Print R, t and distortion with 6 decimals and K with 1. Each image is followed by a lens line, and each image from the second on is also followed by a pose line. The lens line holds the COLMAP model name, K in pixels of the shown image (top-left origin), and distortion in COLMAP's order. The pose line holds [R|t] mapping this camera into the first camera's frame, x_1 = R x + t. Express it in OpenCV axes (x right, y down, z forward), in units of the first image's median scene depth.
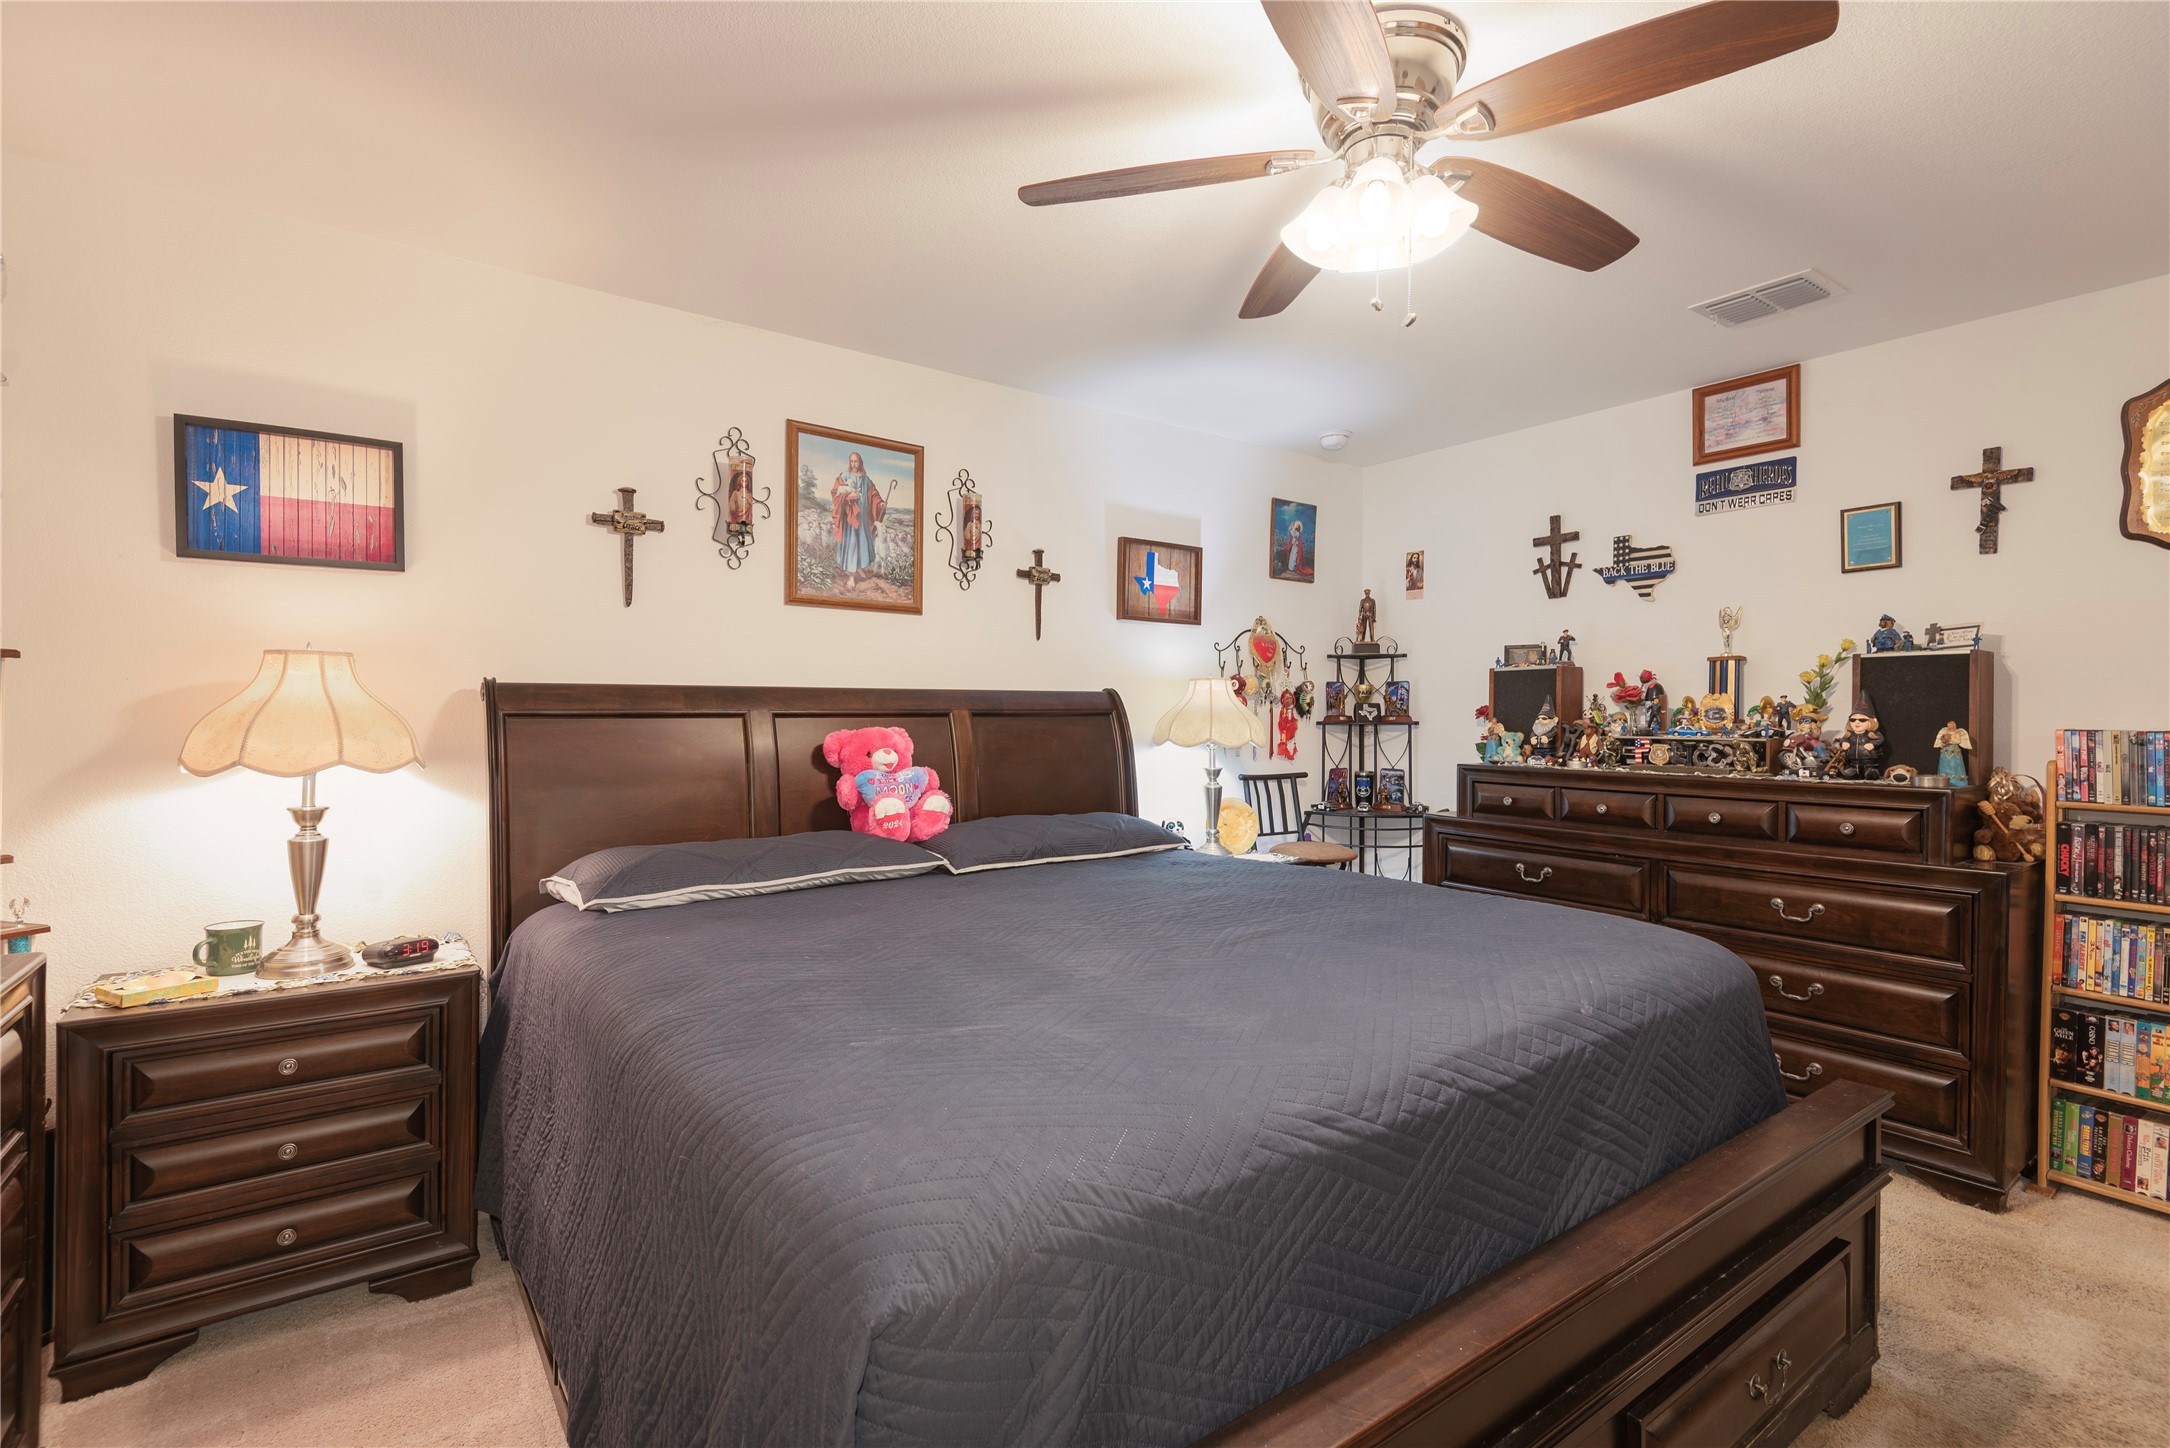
lens RADIAL K [[972.1, 0, 1080.6], [0, 972.1, 724.7], [0, 0, 1]] dist [0.002445, -0.008128]
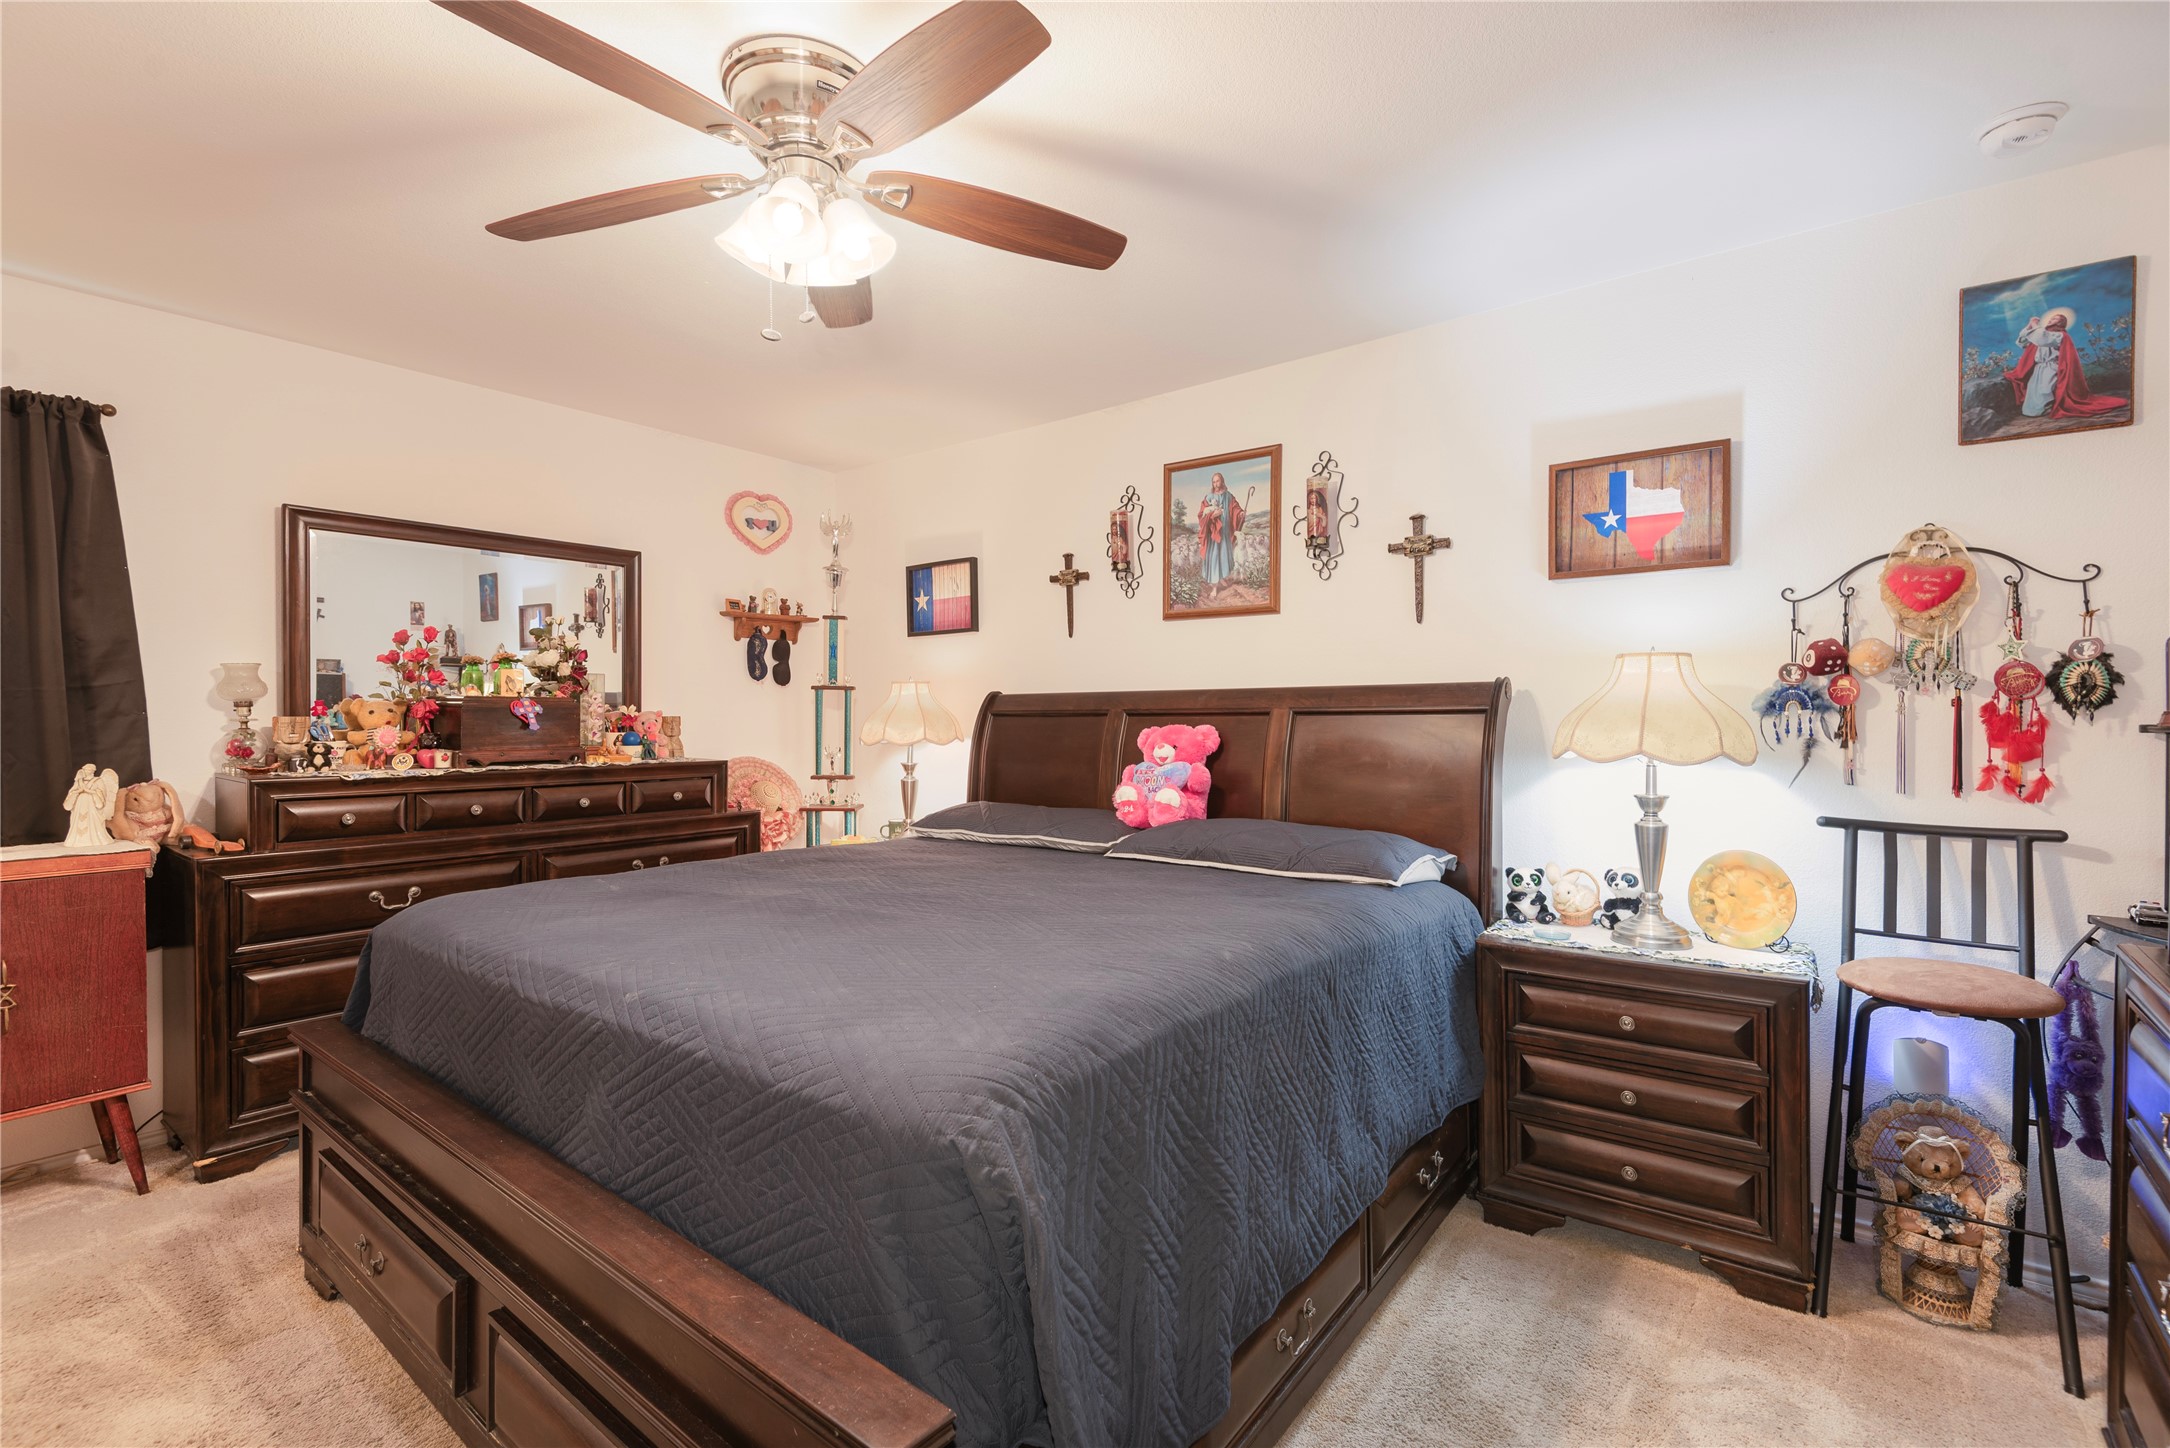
lens RADIAL K [[972.1, 0, 1078.8], [0, 972.1, 720.3], [0, 0, 1]] dist [0.002445, -0.008128]
pose [[0.254049, 0.004791, -0.967179, 0.754099], [-0.005997, 0.999976, 0.003378, -0.005120], [0.967173, 0.004942, 0.254072, 0.551153]]
